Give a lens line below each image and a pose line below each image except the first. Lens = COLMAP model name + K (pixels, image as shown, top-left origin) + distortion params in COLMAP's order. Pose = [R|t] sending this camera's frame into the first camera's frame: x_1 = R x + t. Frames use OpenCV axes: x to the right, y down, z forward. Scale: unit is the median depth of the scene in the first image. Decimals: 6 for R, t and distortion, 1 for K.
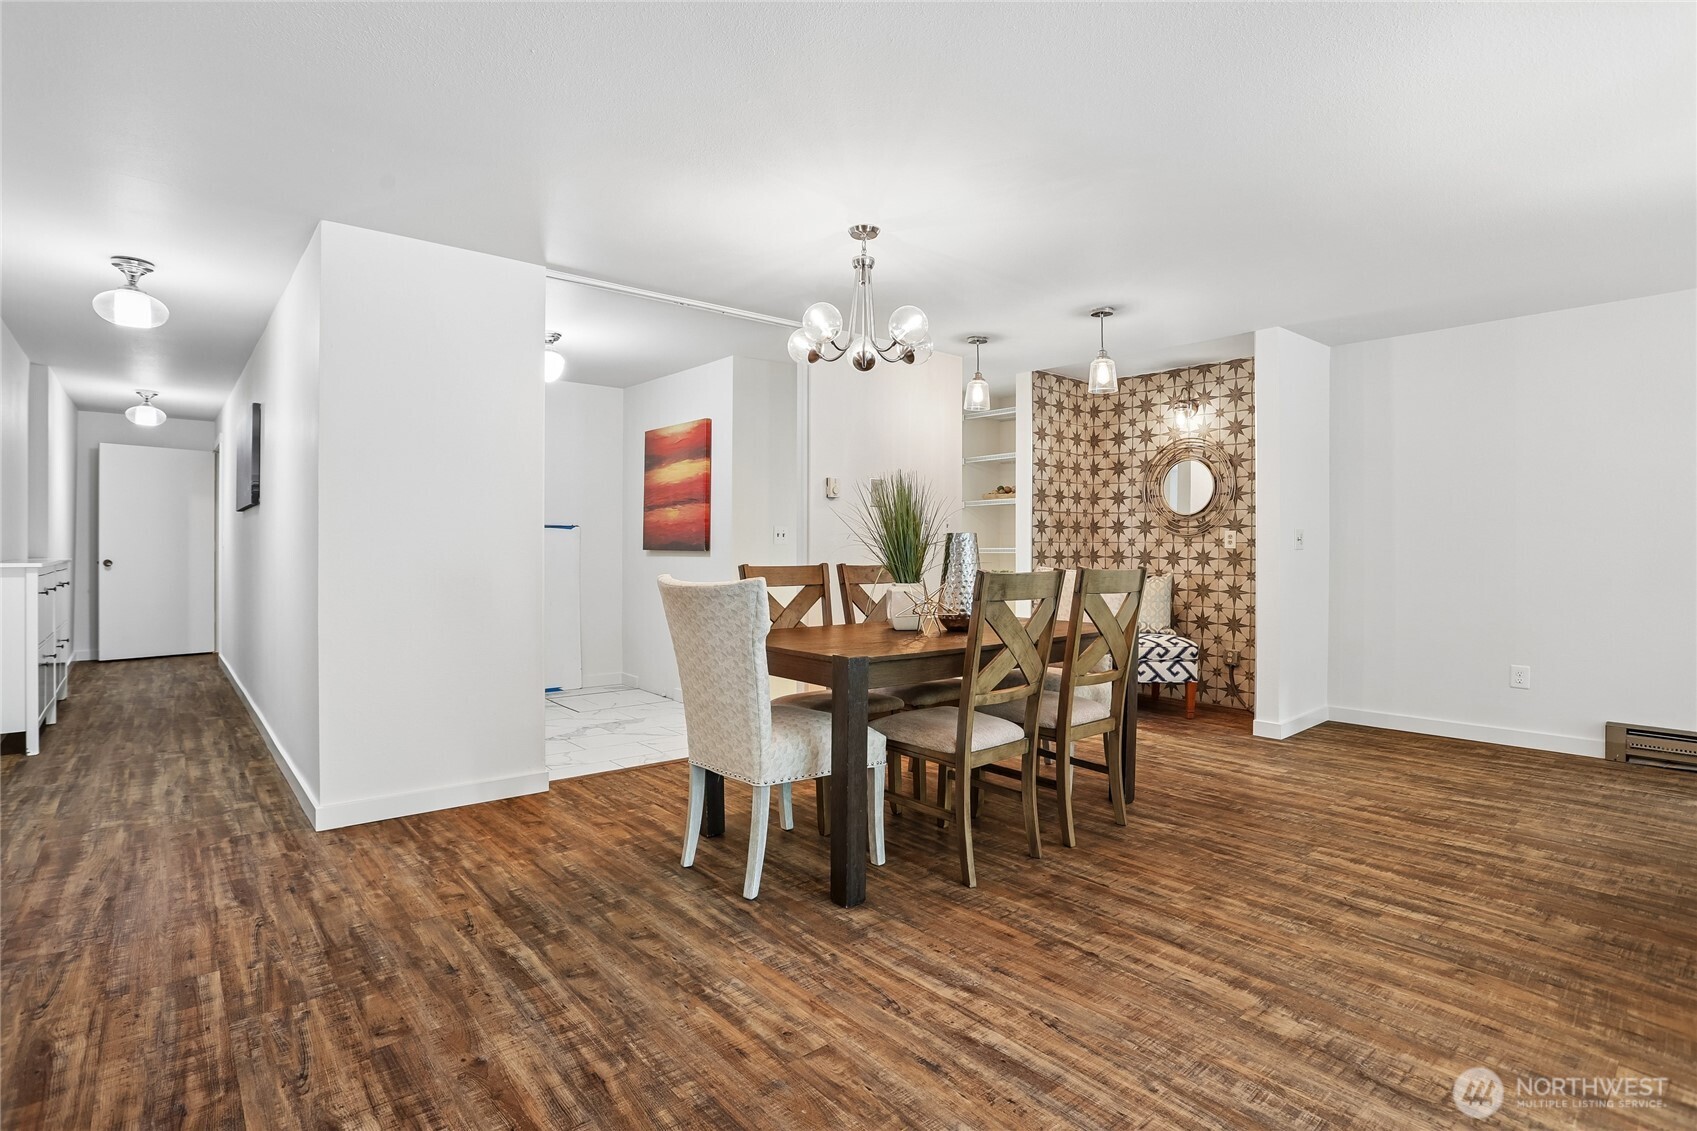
lens RADIAL K [[840.5, 0, 853.5], [0, 840.5, 555.3], [0, 0, 1]] dist [-0.080463, 0.037568]
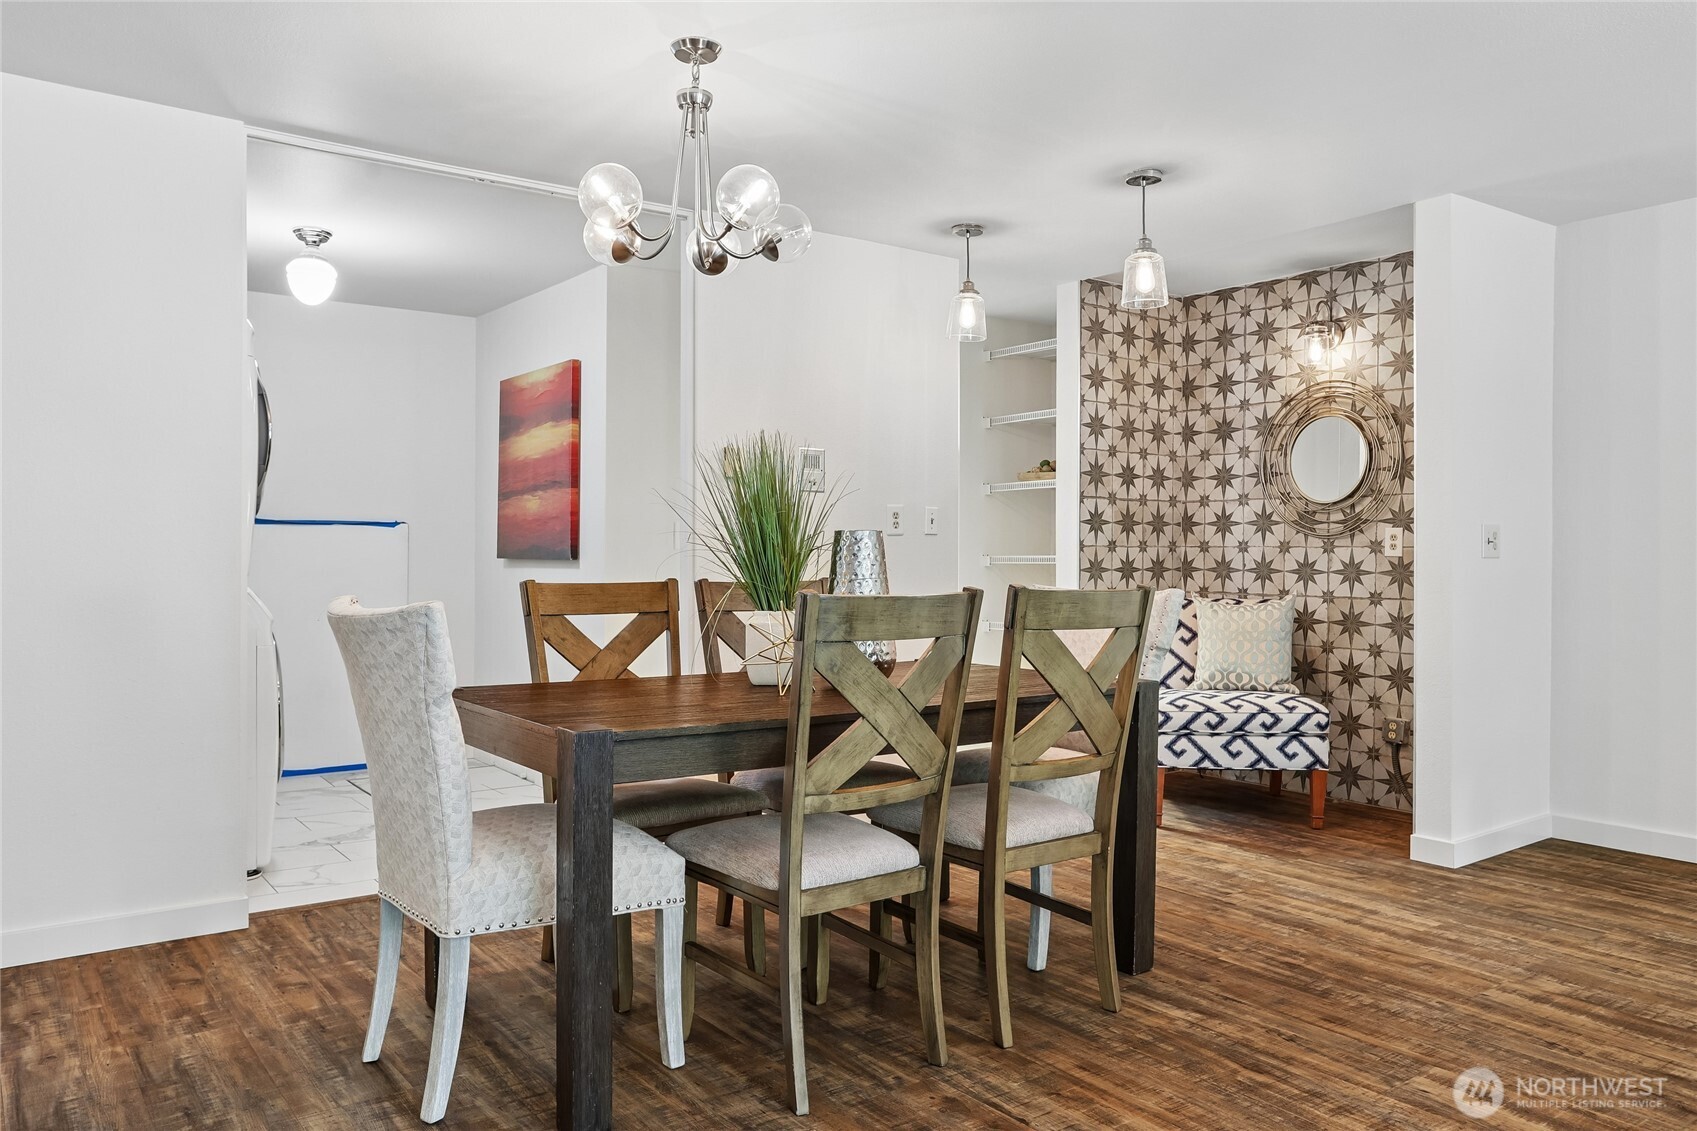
lens RADIAL K [[1220.5, 0, 856.4], [0, 1220.5, 564.8], [0, 0, 1]] dist [-0.044022, 0.051645]
pose [[0.997240, 0.001022, -0.074236, 0.181691], [-0.001164, 0.999998, -0.001868, 0.000638], [0.074234, 0.001950, 0.997239, 0.087719]]
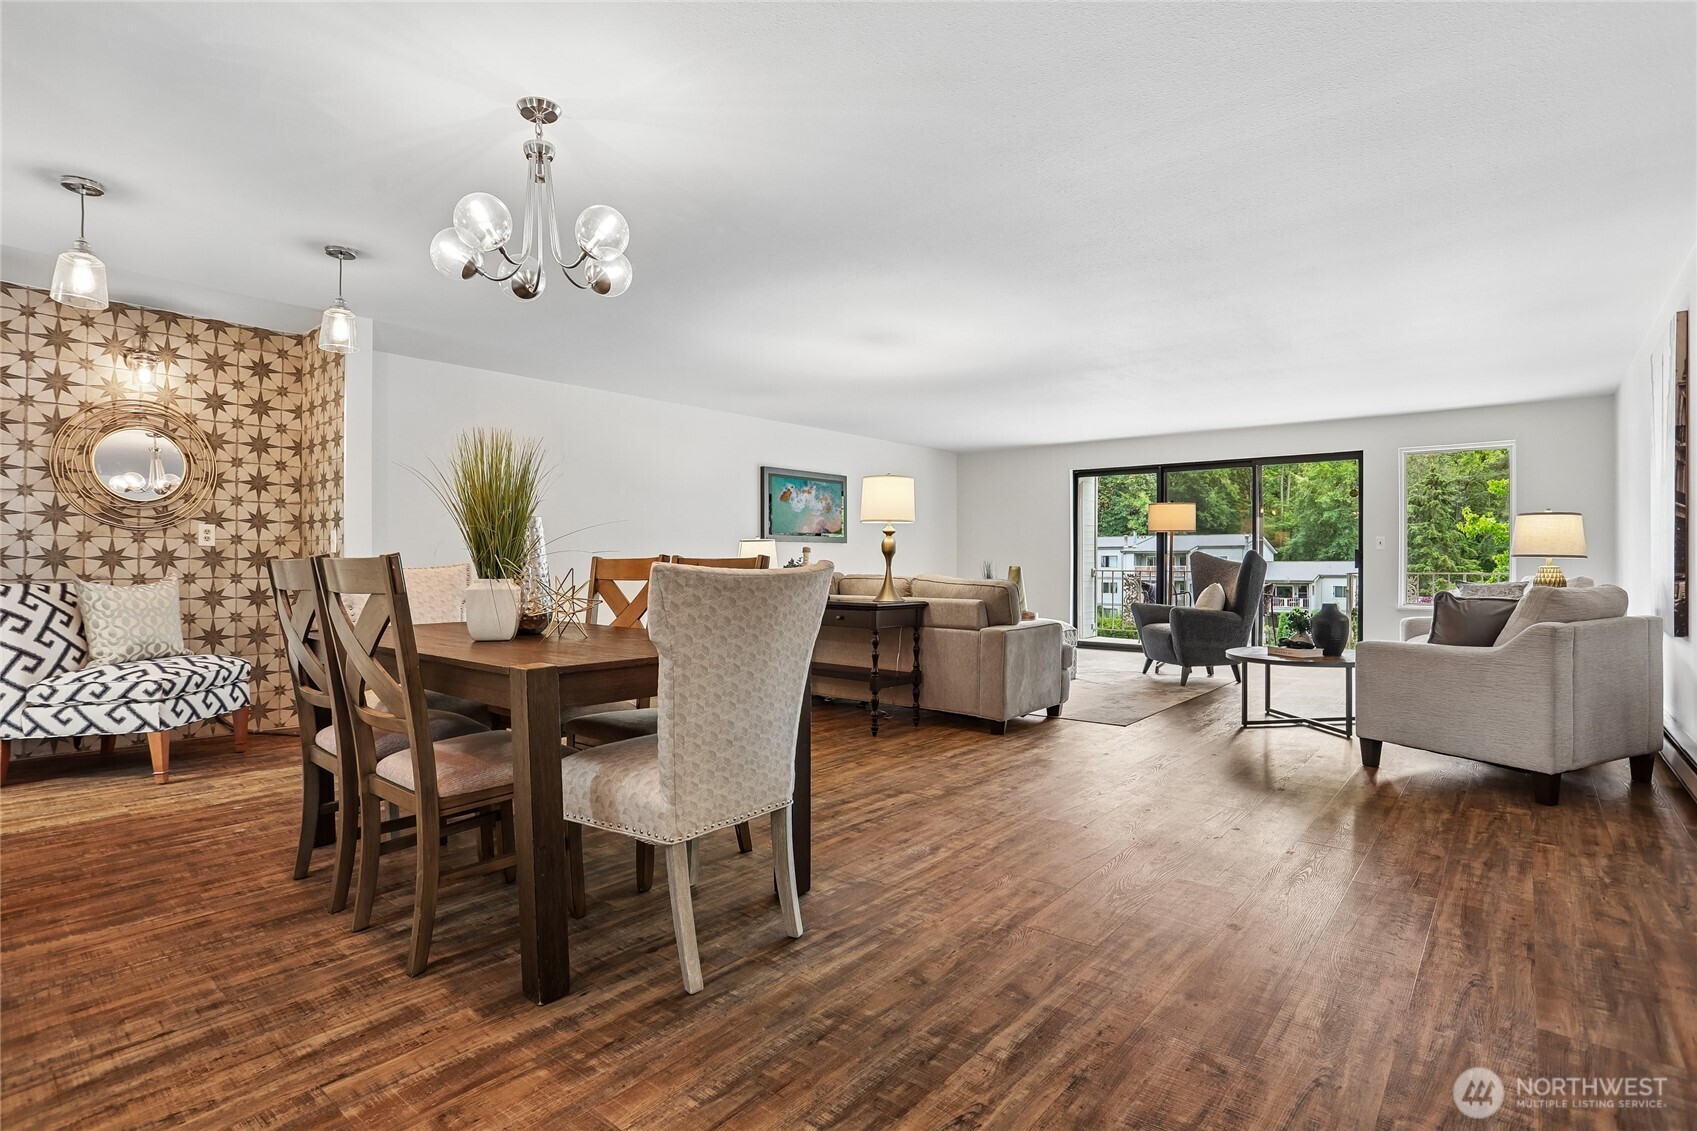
lens RADIAL K [[840.5, 0, 853.5], [0, 840.5, 555.3], [0, 0, 1]] dist [-0.080463, 0.037568]
pose [[-0.164015, 0.006835, 0.986434, -0.687702], [0.011018, 0.999926, -0.005097, 0.019038], [-0.986396, 0.010033, -0.164078, 0.759111]]
